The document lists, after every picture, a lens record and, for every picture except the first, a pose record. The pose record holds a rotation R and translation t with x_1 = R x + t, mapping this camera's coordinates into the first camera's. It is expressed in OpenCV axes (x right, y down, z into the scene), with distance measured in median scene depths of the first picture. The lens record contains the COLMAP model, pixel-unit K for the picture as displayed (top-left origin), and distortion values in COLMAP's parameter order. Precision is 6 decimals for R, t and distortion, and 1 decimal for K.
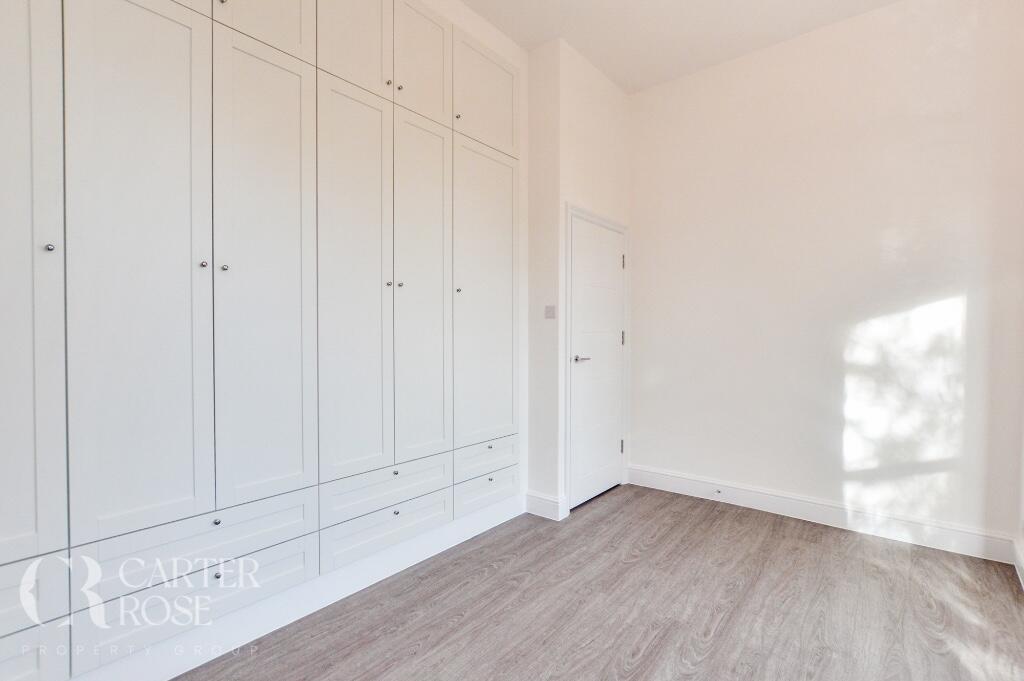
lens RADIAL K [[466.5, 0, 522.5], [0, 466.5, 344.1], [0, 0, 1]] dist [-0.034330, 0.000201]
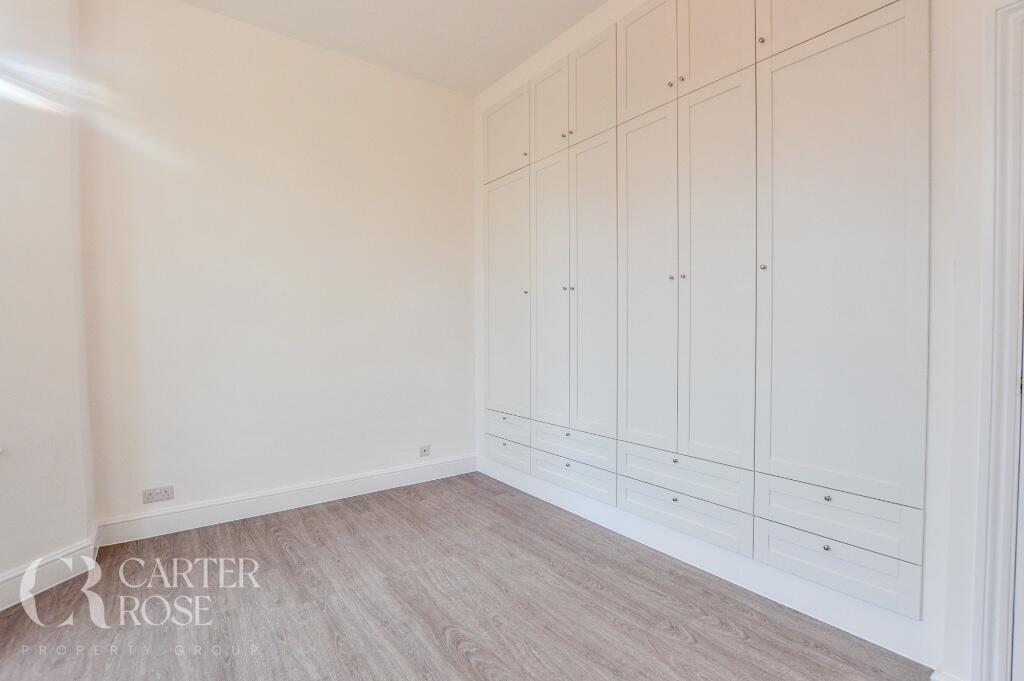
lens RADIAL K [[466.5, 0, 522.5], [0, 466.5, 344.1], [0, 0, 1]] dist [-0.034330, 0.000201]
pose [[-0.251350, 0.031798, -0.967374, 0.811363], [-0.007218, 0.999371, 0.034725, -0.015300], [0.967869, 0.015711, -0.250962, 0.937068]]
